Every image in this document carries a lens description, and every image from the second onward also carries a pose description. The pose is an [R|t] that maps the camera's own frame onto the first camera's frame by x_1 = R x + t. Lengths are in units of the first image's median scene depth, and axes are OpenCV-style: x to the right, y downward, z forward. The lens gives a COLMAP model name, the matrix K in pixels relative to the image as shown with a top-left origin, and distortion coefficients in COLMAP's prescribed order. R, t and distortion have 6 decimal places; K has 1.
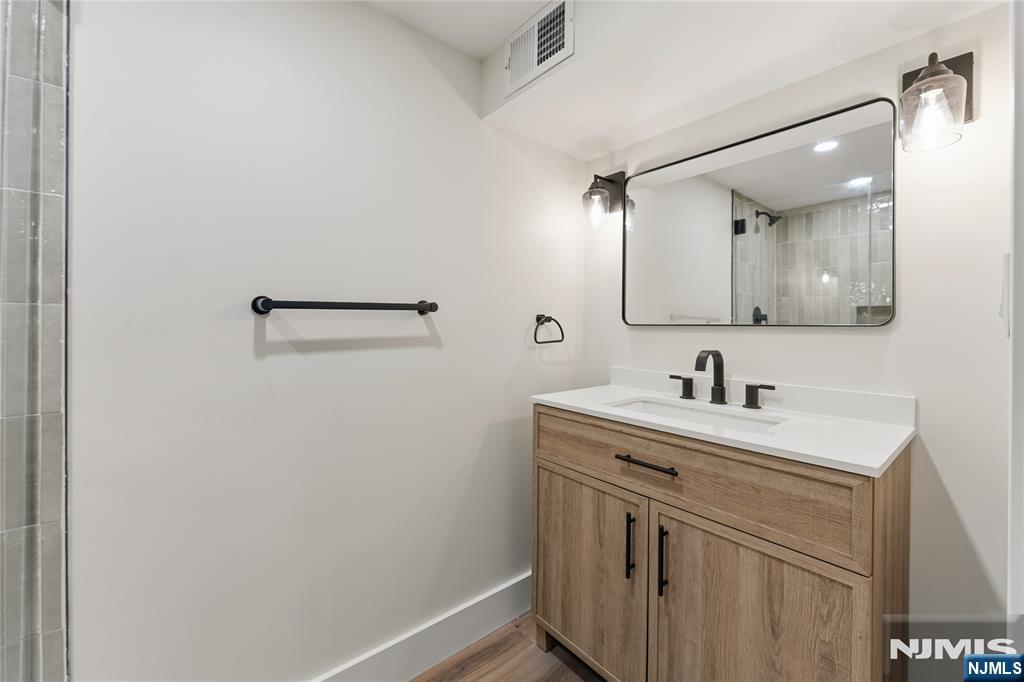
lens RADIAL K [[419.1, 0, 505.0], [0, 419.1, 325.1], [0, 0, 1]] dist [-0.003290, 0.000475]
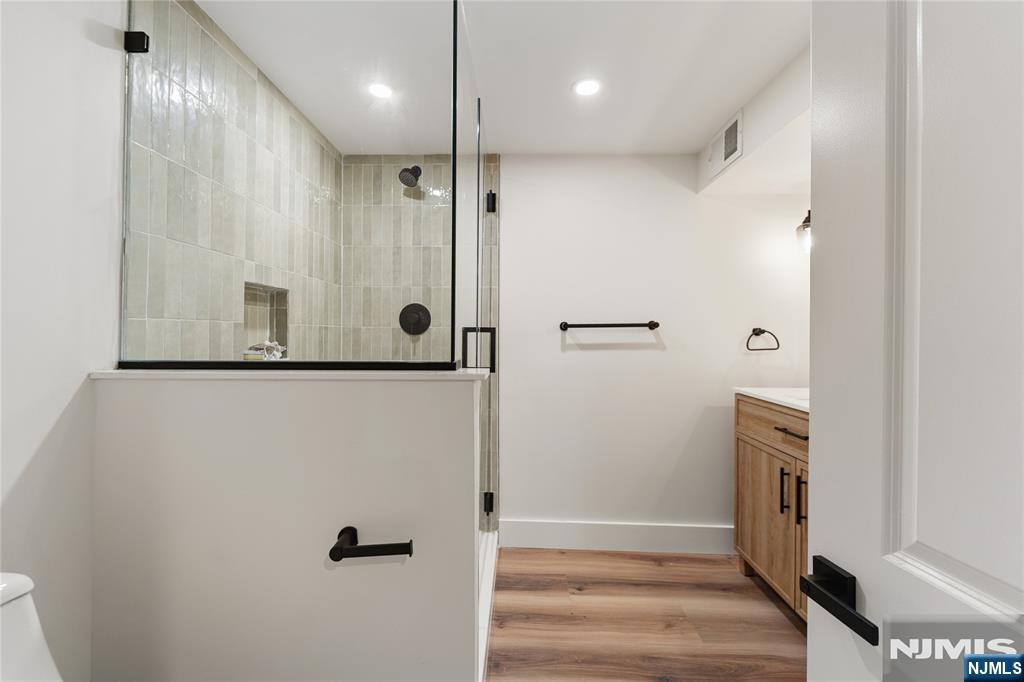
lens RADIAL K [[419.1, 0, 505.2], [0, 419.1, 334.9], [0, 0, 1]] dist [-0.003290, 0.000475]
pose [[0.751037, -0.000073, -0.660260, 0.469631], [-0.000889, 0.999999, -0.001122, -0.001783], [0.660260, 0.001430, 0.751036, -0.618441]]
